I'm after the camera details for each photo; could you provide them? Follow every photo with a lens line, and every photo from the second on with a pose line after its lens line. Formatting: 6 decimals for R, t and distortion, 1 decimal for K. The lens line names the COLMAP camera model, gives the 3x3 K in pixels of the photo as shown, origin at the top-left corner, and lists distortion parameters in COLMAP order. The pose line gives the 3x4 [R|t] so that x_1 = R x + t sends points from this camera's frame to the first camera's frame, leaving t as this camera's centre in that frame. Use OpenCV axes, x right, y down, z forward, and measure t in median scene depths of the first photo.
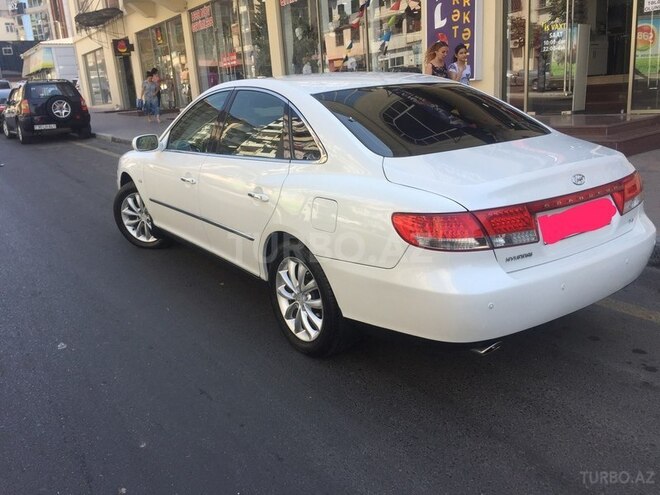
lens RADIAL K [[552.5, 0, 331.5], [0, 552.5, 248.5], [0, 0, 1]] dist [0.047515, -0.055176]
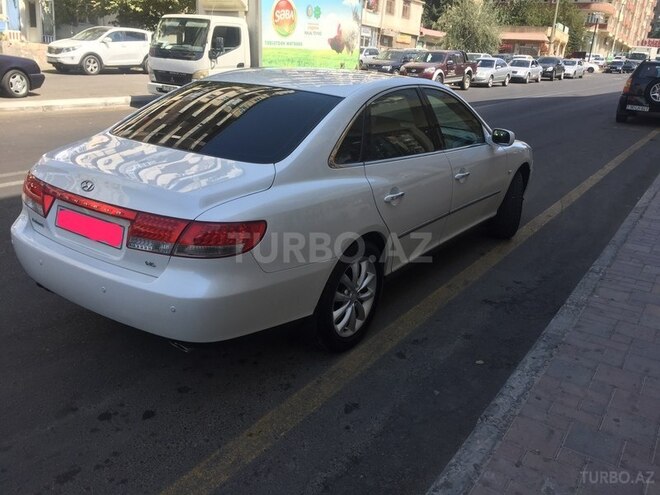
lens RADIAL K [[552.5, 0, 324.9], [0, 552.5, 246.9], [0, 0, 1]] dist [0.047515, -0.055176]
pose [[0.353402, 0.374667, -0.857165, 1.409079], [-0.338501, 0.905417, 0.256197, -0.402001], [0.872080, 0.199611, 0.446801, 0.866844]]
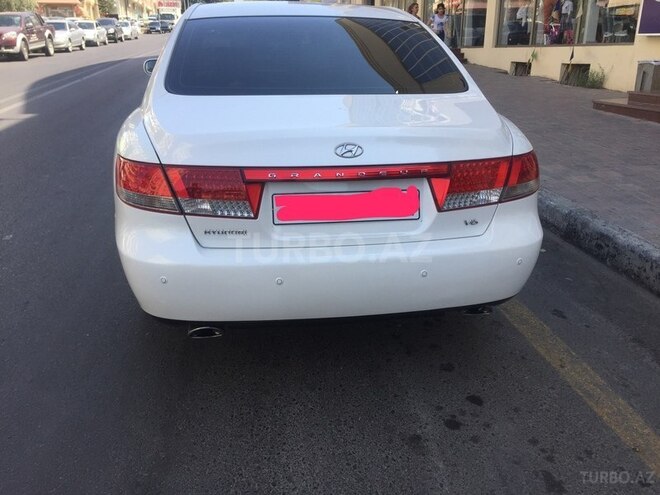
lens RADIAL K [[552.5, 0, 331.0], [0, 552.5, 243.8], [0, 0, 1]] dist [0.047515, -0.055176]
pose [[0.892831, 0.214146, -0.396224, 0.682474], [-0.180041, 0.976084, 0.121845, -0.080279], [0.412841, -0.037450, 0.910033, 0.277214]]
